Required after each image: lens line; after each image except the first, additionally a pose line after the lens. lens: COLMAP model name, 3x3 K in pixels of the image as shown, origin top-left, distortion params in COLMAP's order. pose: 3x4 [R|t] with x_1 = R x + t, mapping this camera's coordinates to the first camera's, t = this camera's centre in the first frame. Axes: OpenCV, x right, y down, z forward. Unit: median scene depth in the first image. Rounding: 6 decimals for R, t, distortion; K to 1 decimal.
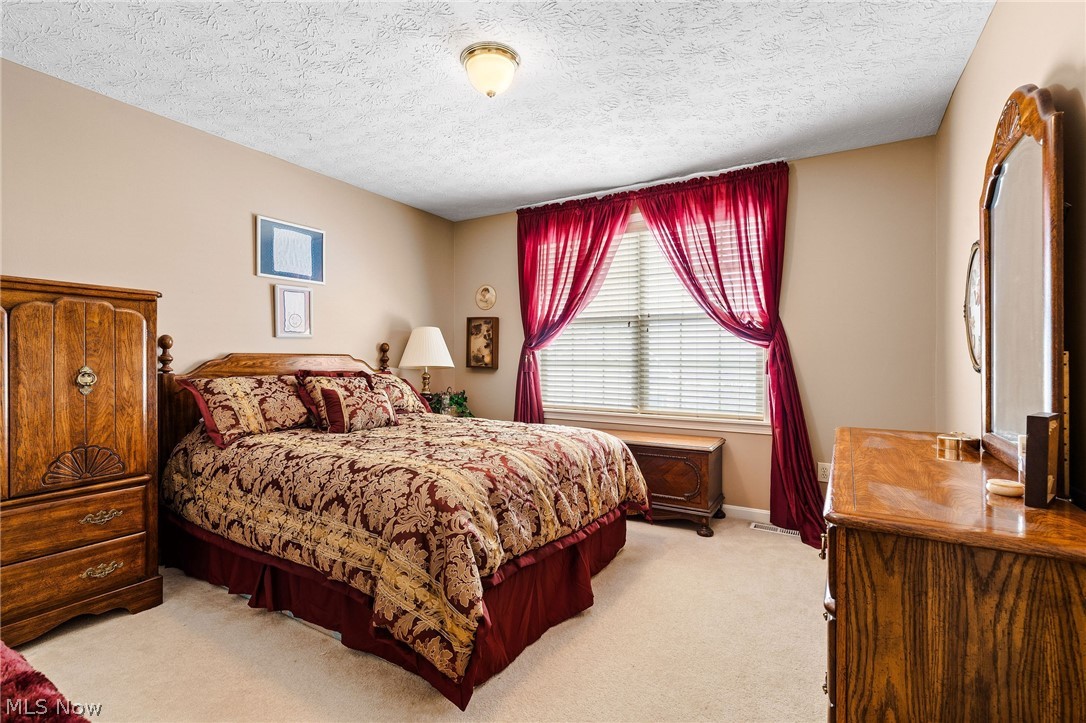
lens RADIAL K [[500.9, 0, 541.4], [0, 500.9, 359.1], [0, 0, 1]] dist [-0.002697, 0.001871]
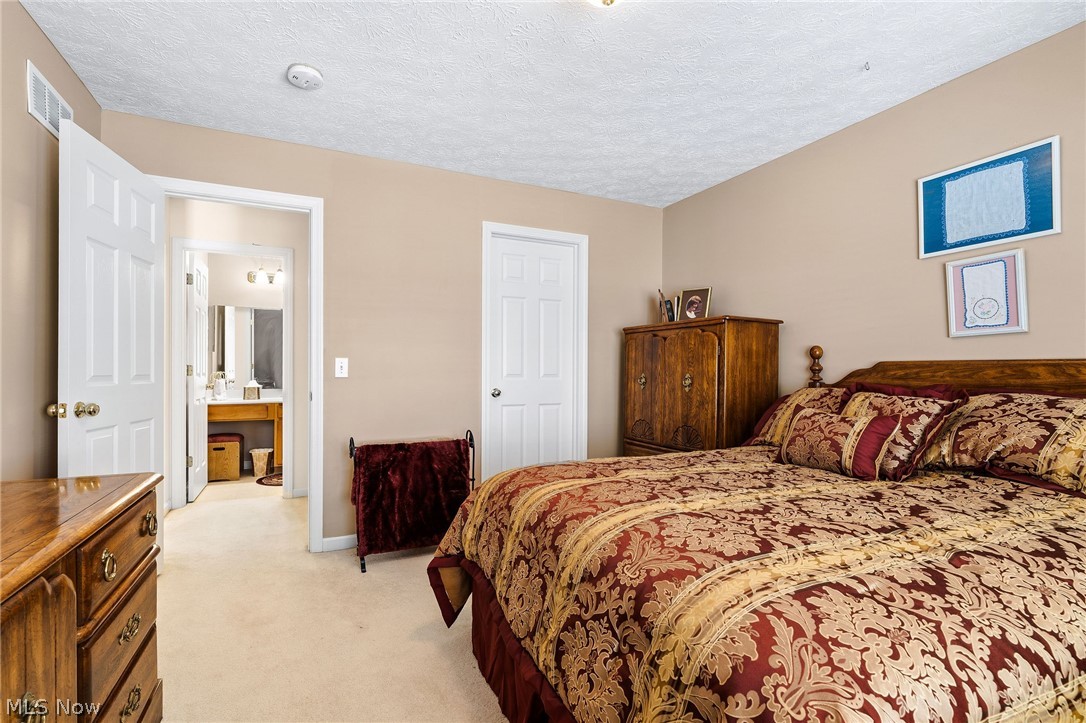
lens RADIAL K [[500.9, 0, 542.4], [0, 500.9, 365.2], [0, 0, 1]] dist [-0.002697, 0.001871]
pose [[-0.565937, -0.011849, -0.824363, 0.393632], [-0.003187, 0.999921, -0.012185, 0.006277], [0.824442, -0.004269, -0.565930, 0.979508]]
